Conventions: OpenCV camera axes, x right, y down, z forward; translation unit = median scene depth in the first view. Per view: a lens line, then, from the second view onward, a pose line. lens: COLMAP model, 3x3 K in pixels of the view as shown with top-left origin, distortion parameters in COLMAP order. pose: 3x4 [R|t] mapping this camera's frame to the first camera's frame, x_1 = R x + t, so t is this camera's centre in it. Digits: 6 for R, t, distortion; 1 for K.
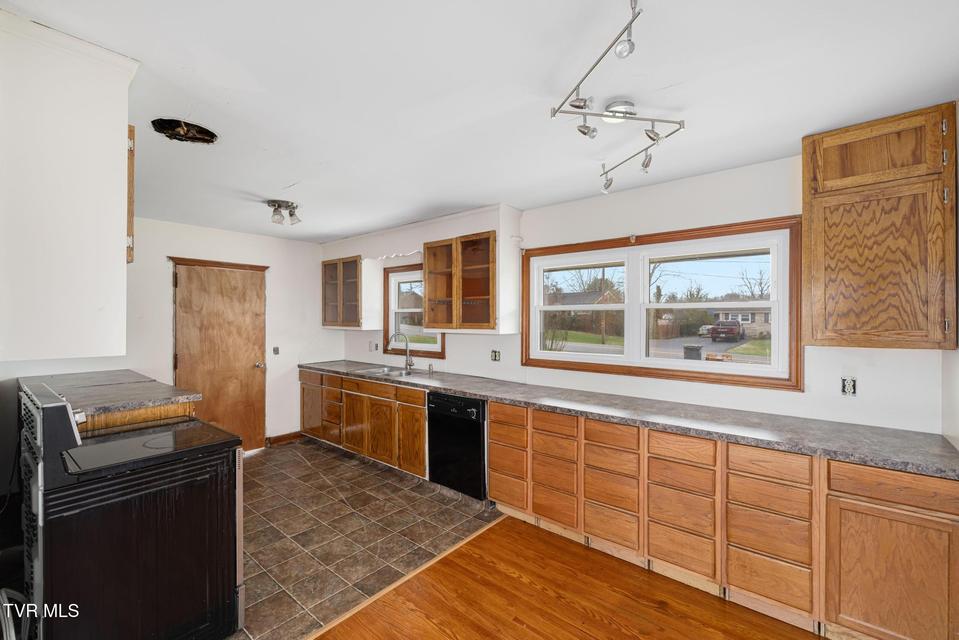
lens RADIAL K [[407.3, 0, 483.9], [0, 407.3, 321.9], [0, 0, 1]] dist [0.001088, -0.000078]
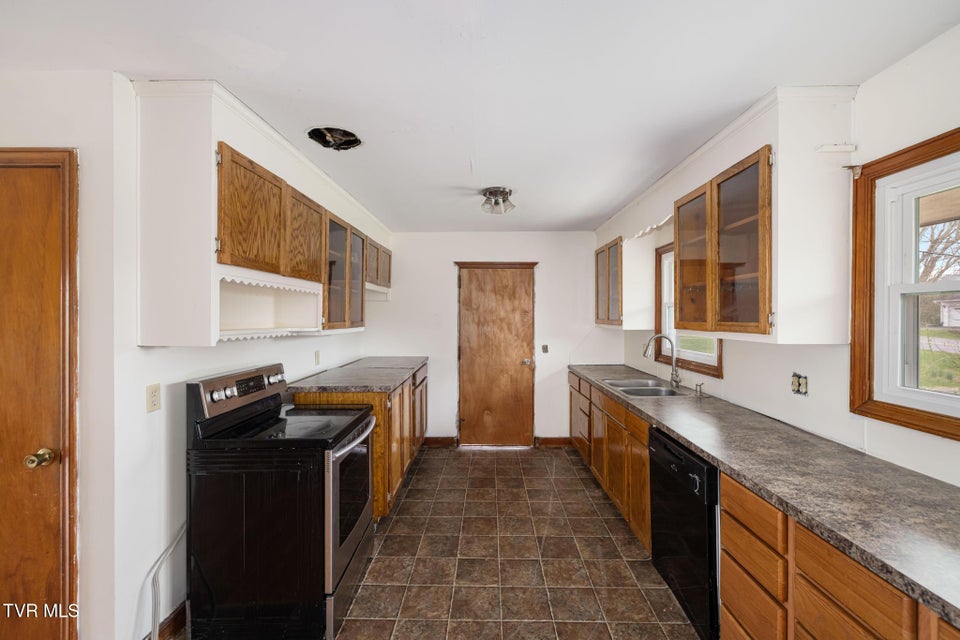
lens RADIAL K [[407.8, 0, 481.0], [0, 407.8, 318.8], [0, 0, 1]] dist [0.001088, -0.000078]
pose [[0.625346, 0.003461, -0.780340, 0.180055], [-0.005560, 0.999985, -0.000021, 0.000516], [0.780328, 0.004351, 0.625355, 0.336775]]
